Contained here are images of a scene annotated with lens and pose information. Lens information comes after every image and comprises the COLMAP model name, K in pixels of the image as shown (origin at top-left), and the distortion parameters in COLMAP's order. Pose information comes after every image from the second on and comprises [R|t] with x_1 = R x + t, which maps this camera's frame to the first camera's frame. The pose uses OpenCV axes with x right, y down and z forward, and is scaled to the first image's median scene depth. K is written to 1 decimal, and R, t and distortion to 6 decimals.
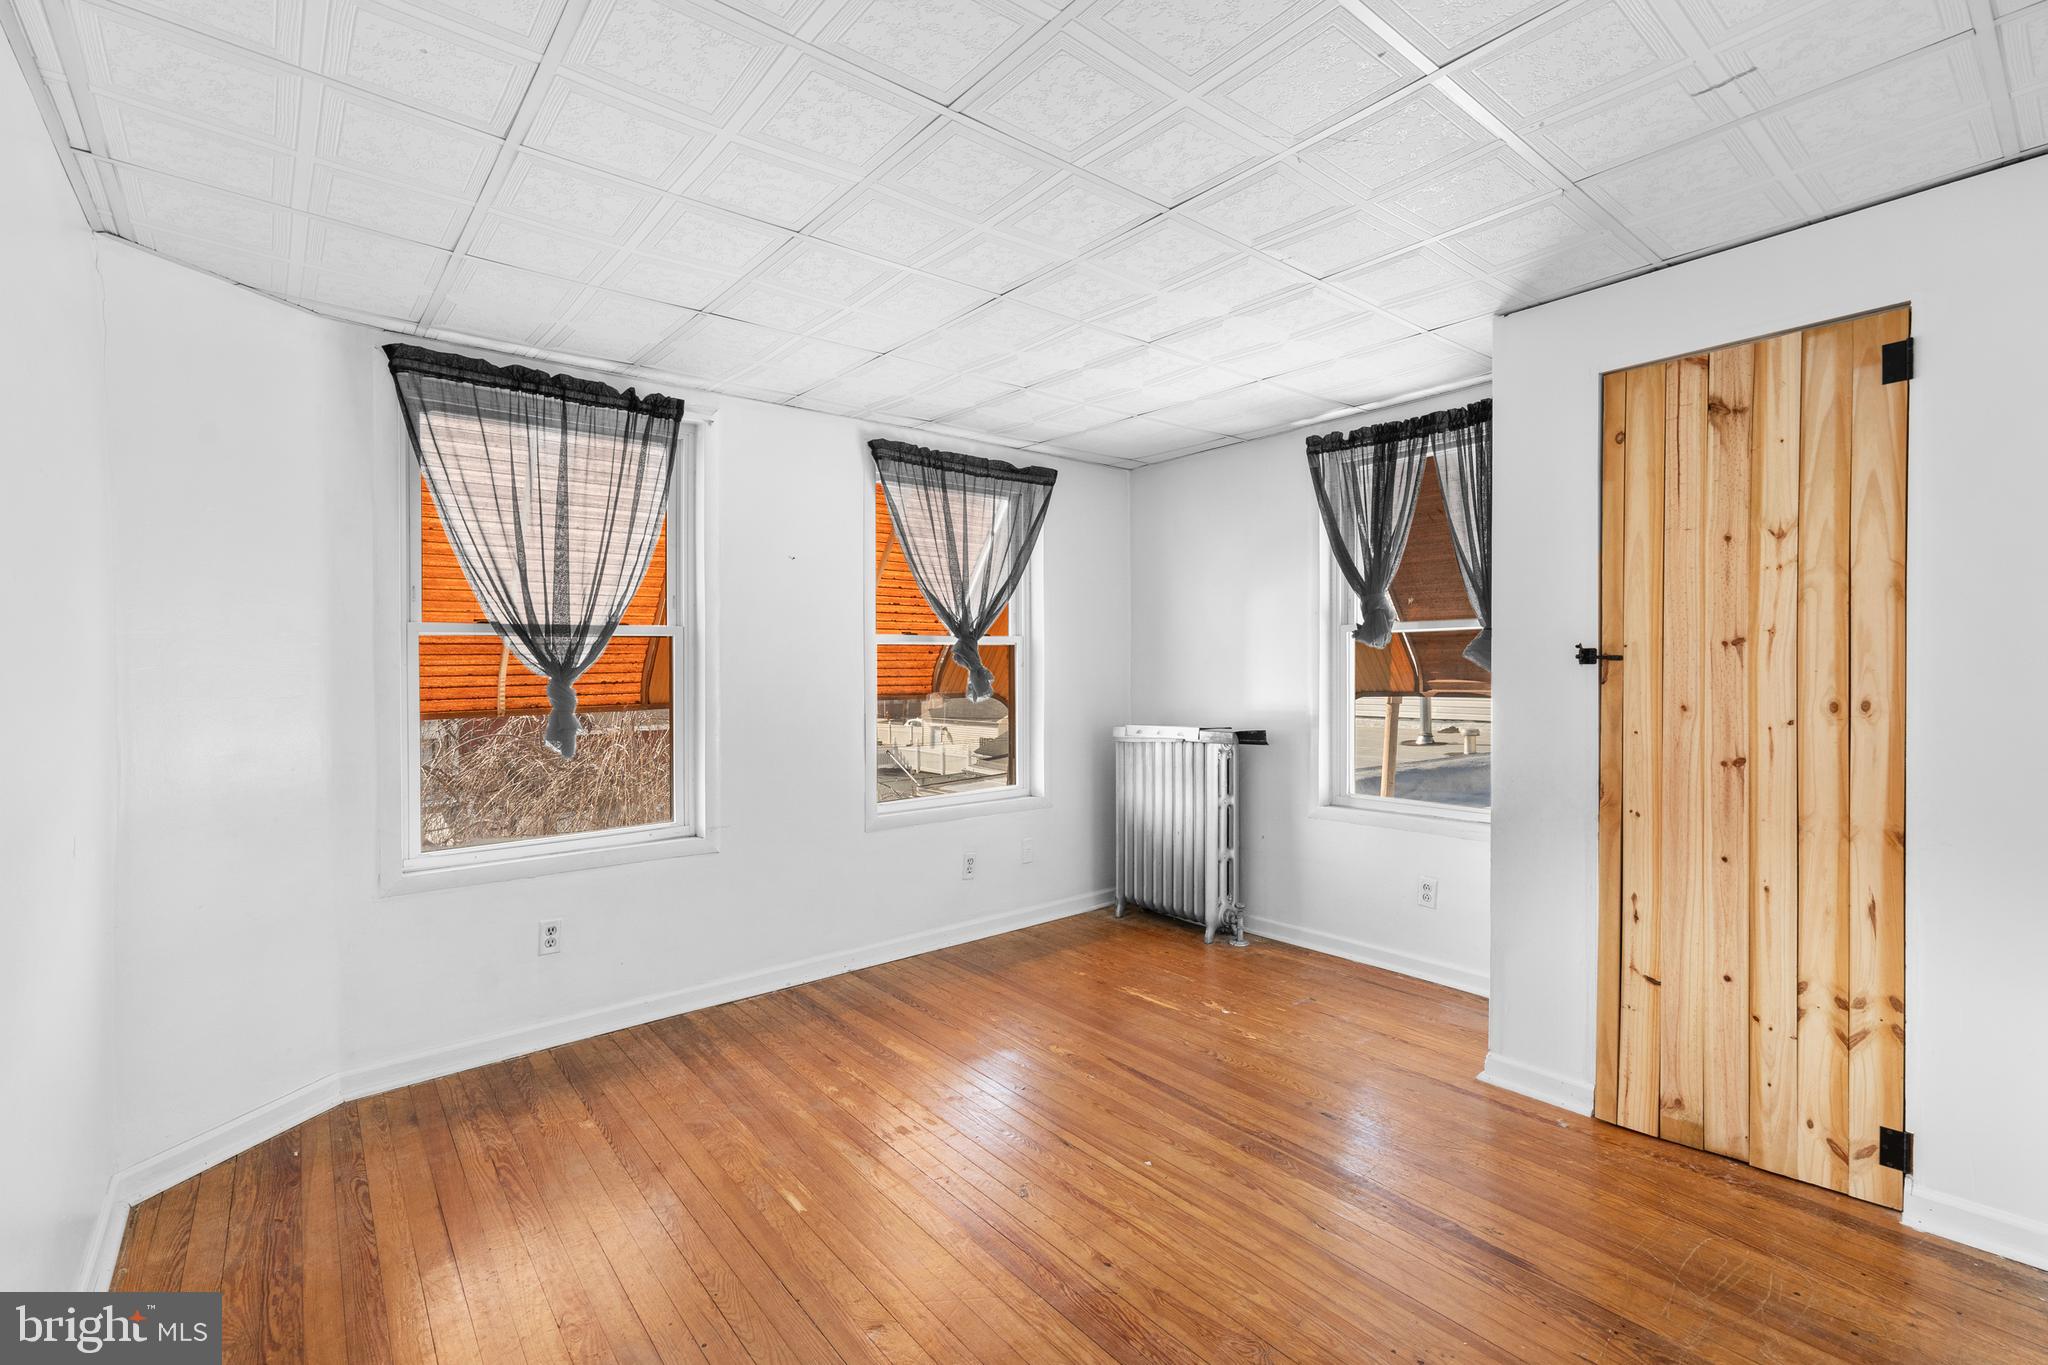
lens RADIAL K [[985.0, 0, 1024.0], [0, 985.0, 682.5], [0, 0, 1]] dist [0.002379, 0.000910]
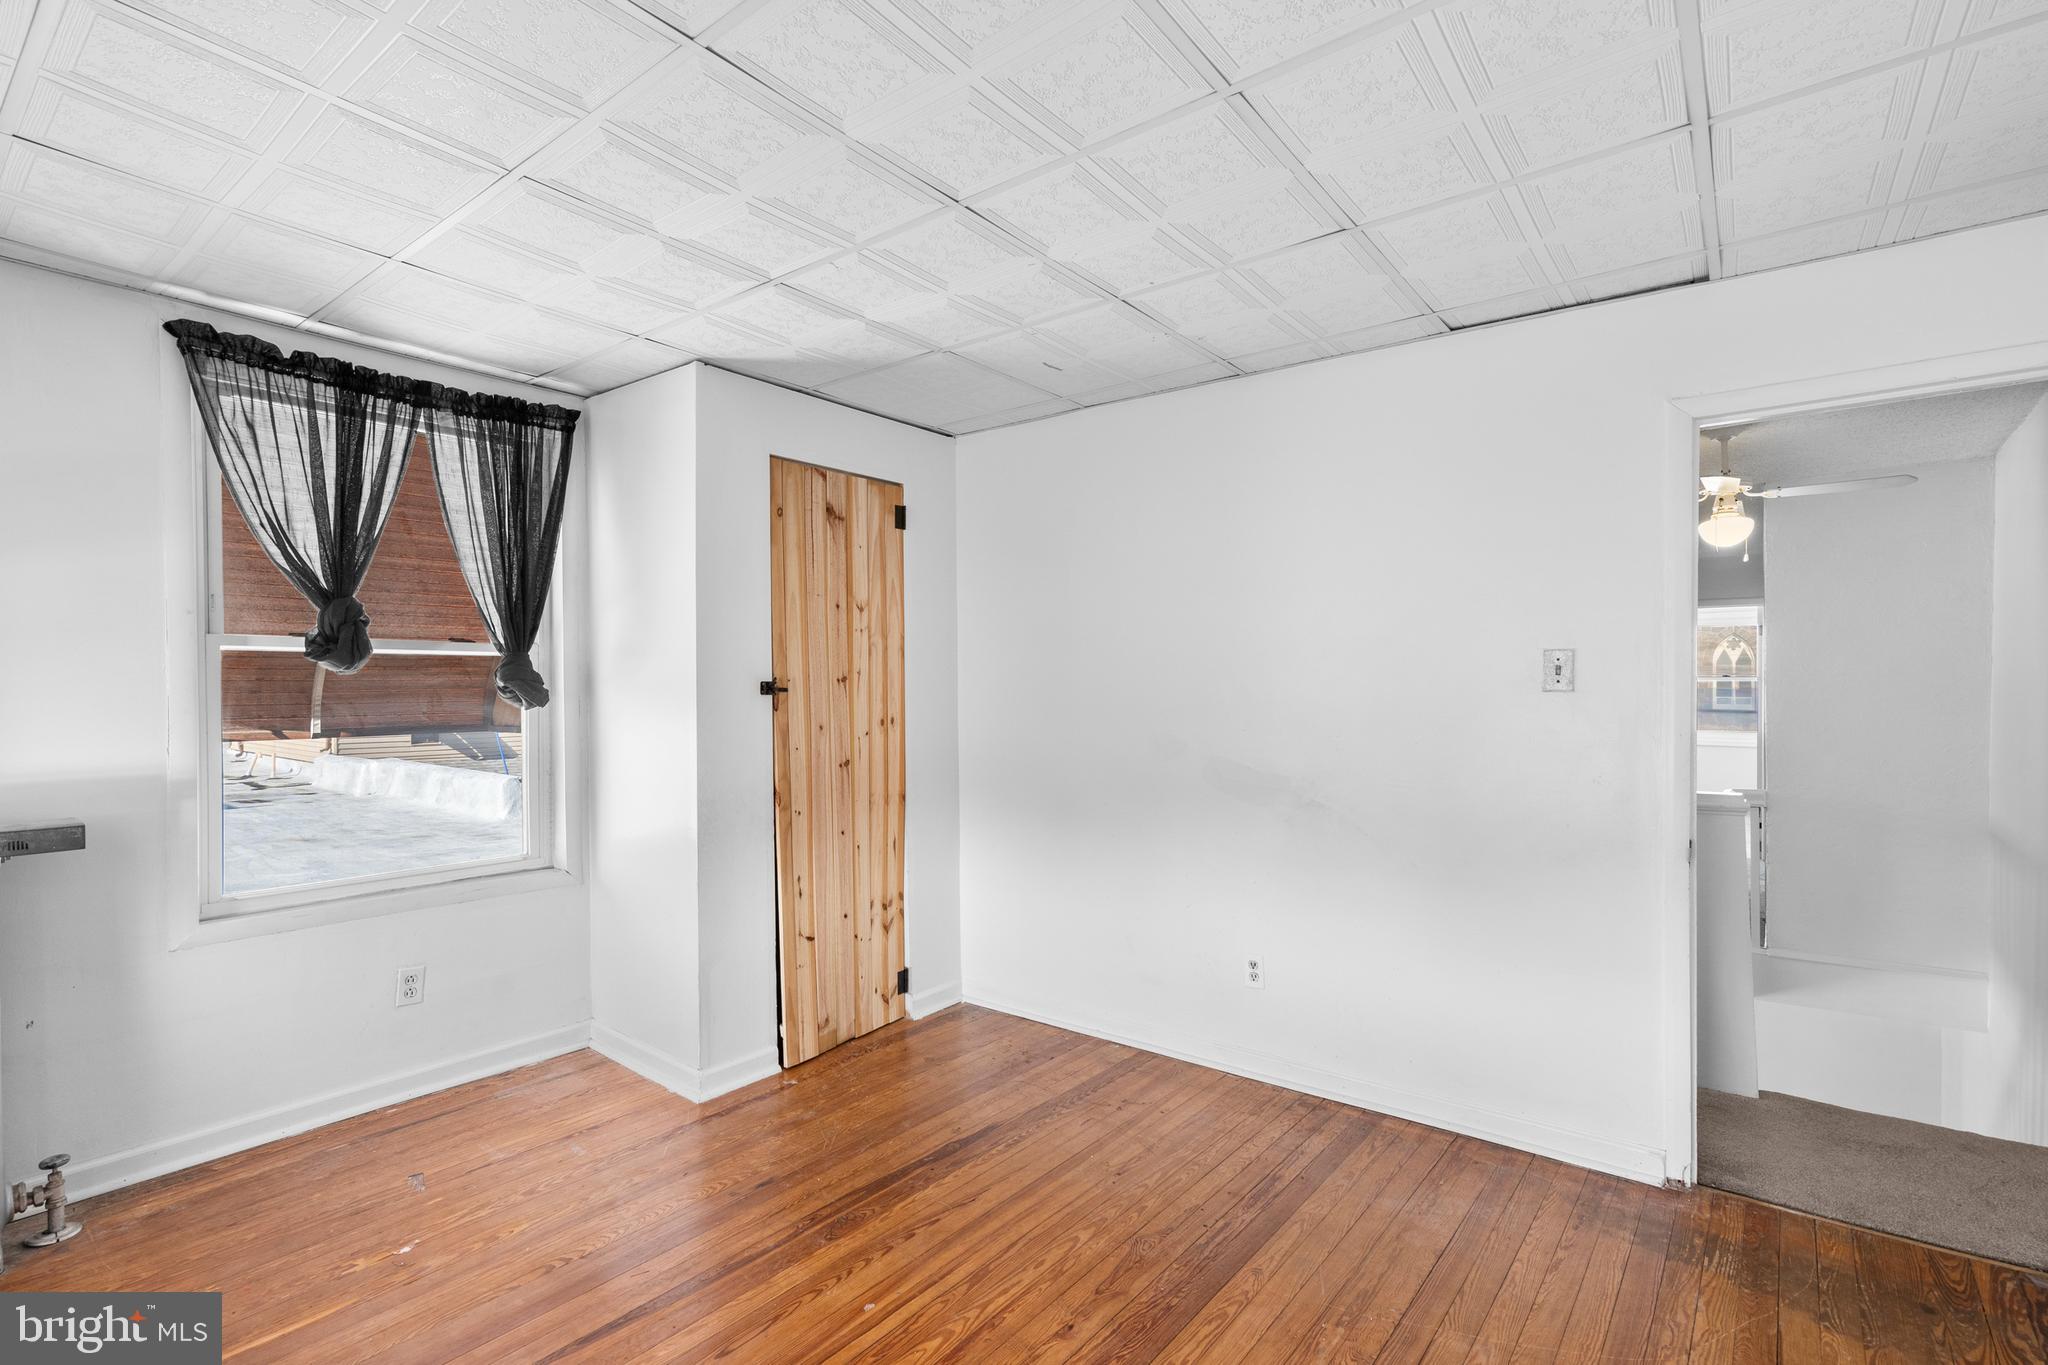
lens RADIAL K [[958.3, 0, 1022.1], [0, 958.3, 696.5], [0, 0, 1]] dist [-0.000678, 0.000735]
pose [[-0.250551, -0.000616, 0.968103, -0.666209], [0.018429, 0.999816, 0.005405, -0.018318], [-0.967928, 0.019195, -0.250494, 1.058903]]
